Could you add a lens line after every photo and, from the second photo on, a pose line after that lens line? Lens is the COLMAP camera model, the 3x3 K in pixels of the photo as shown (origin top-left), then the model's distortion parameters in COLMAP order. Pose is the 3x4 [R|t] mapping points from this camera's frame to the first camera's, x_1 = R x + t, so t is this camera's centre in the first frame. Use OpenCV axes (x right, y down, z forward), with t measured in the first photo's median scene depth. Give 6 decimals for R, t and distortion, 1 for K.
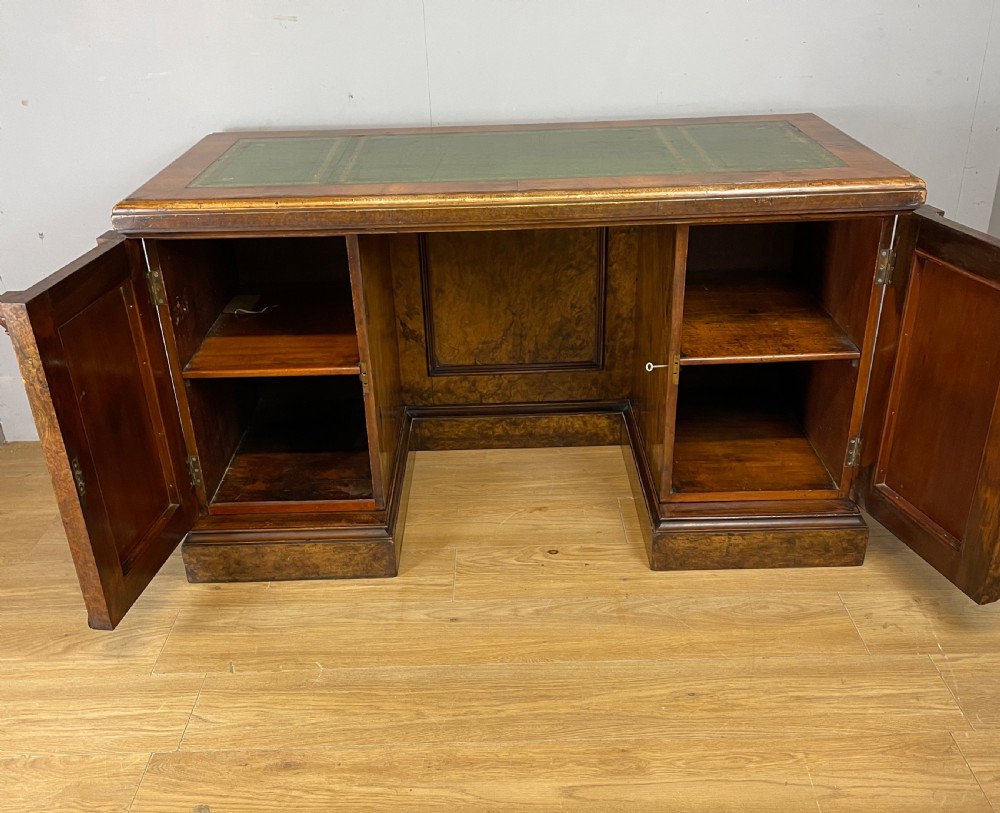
lens RADIAL K [[1011.0, 0, 491.3], [0, 1011.0, 460.8], [0, 0, 1]] dist [0.076263, 0.000000]
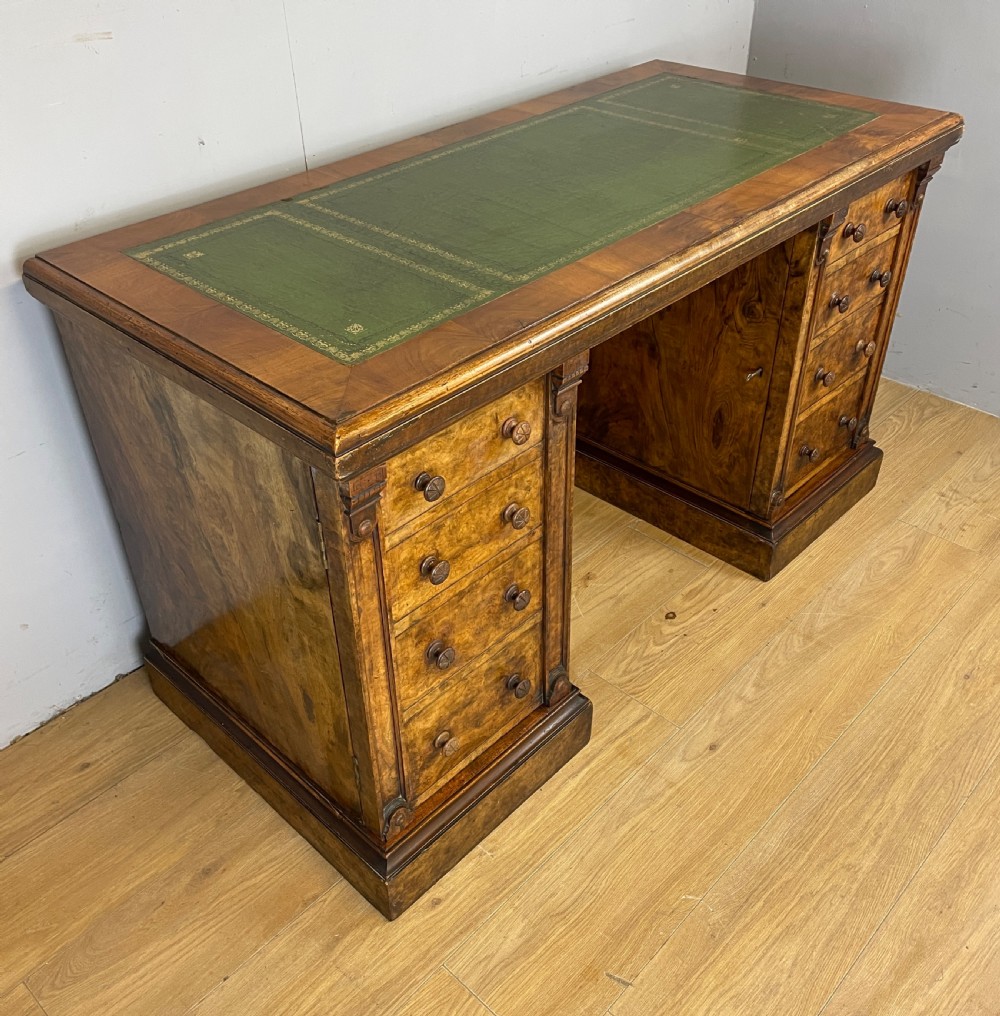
lens RADIAL K [[1023.6, 0, 487.4], [0, 1023.6, 482.8], [0, 0, 1]] dist [0.060623, 0.000000]
pose [[0.692934, -0.402906, 0.597921, -0.556648], [0.340189, 0.913881, 0.221568, -0.276106], [-0.635700, 0.049874, 0.770323, 0.444153]]
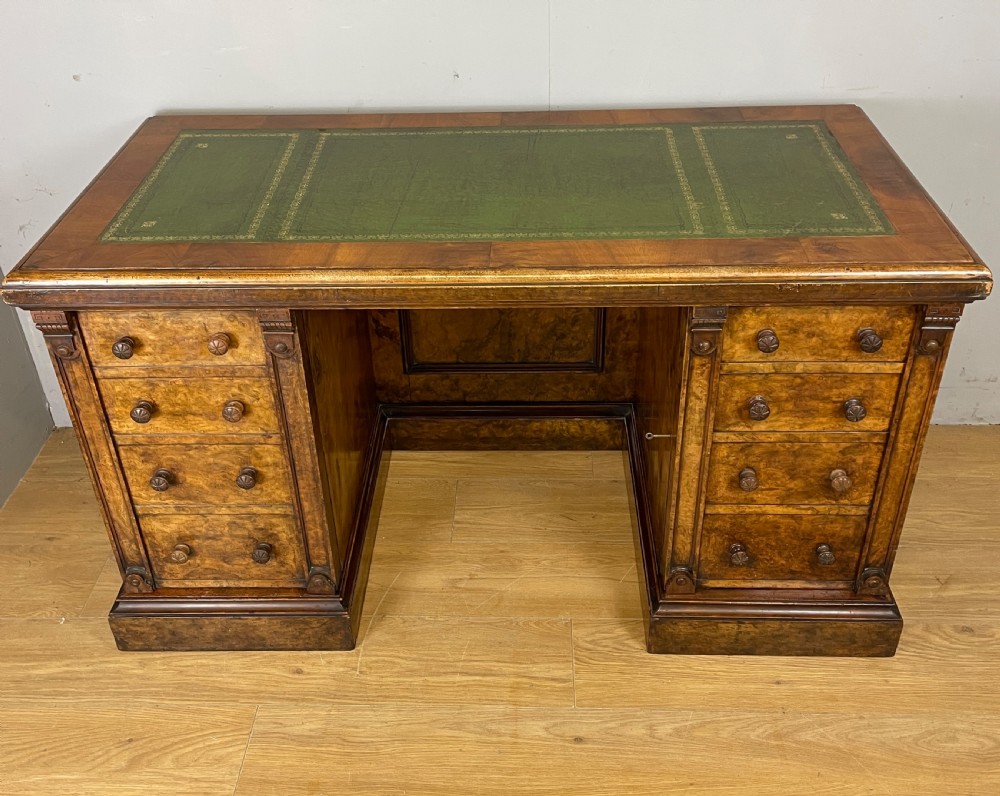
lens RADIAL K [[1008.5, 0, 486.7], [0, 1008.5, 324.7], [0, 0, 1]] dist [0.068473, 0.000000]
pose [[0.999501, 0.017538, -0.026278, 0.039247], [-0.015600, 0.997265, 0.072239, -0.237140], [0.027473, -0.071793, 0.997041, 0.153920]]
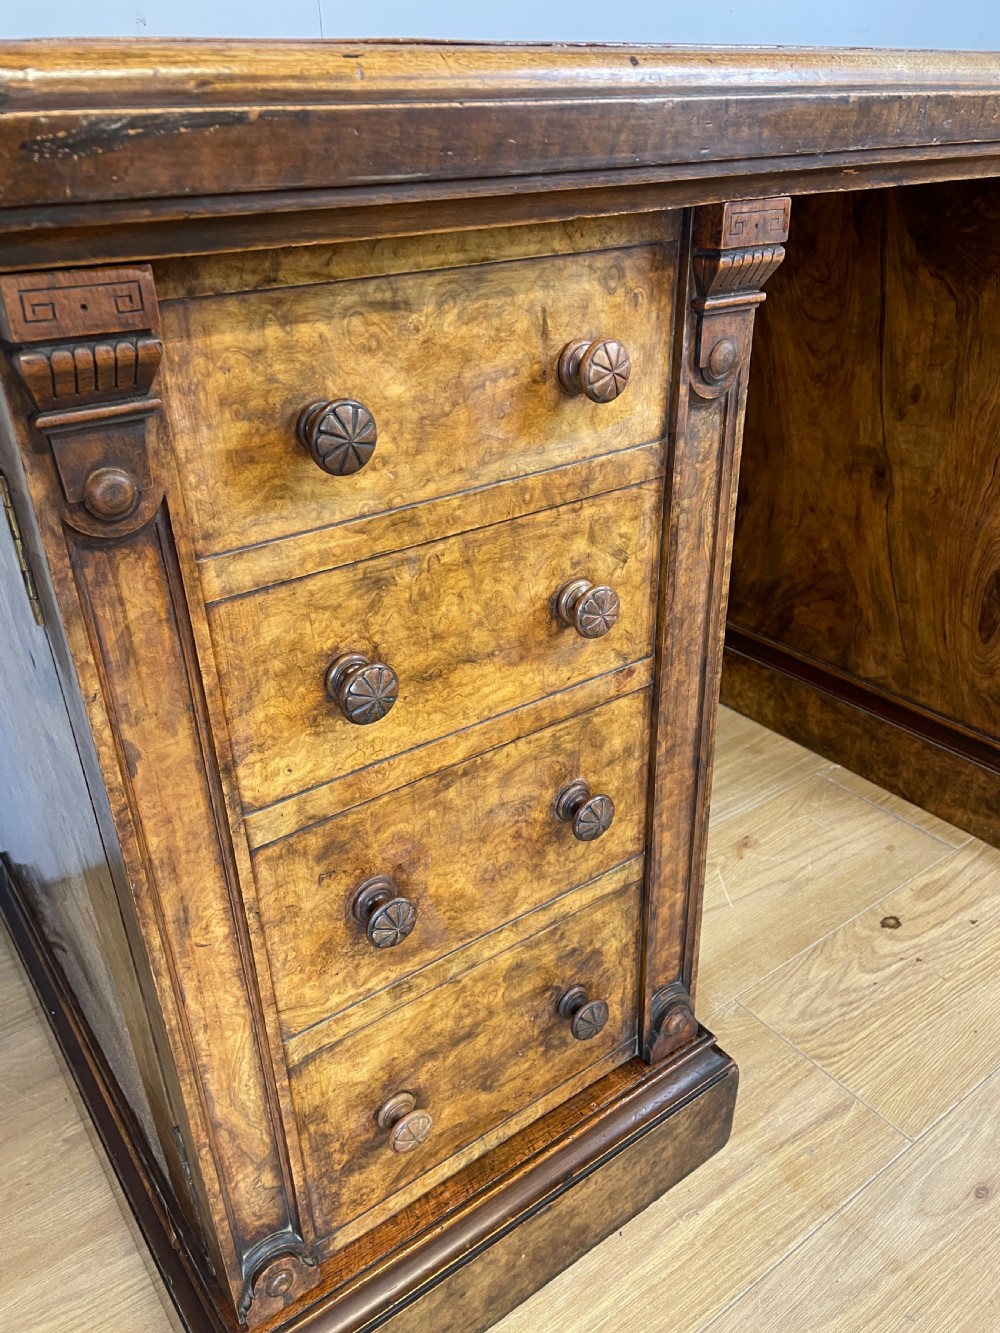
lens RADIAL K [[1019.8, 0, 485.7], [0, 1019.8, 665.1], [0, 0, 1]] dist [0.069525, -0.083061]
pose [[0.811173, -0.269044, 0.519244, -0.342854], [0.279271, 0.958319, 0.060266, -0.120758], [-0.513816, 0.096124, 0.852499, 0.702841]]
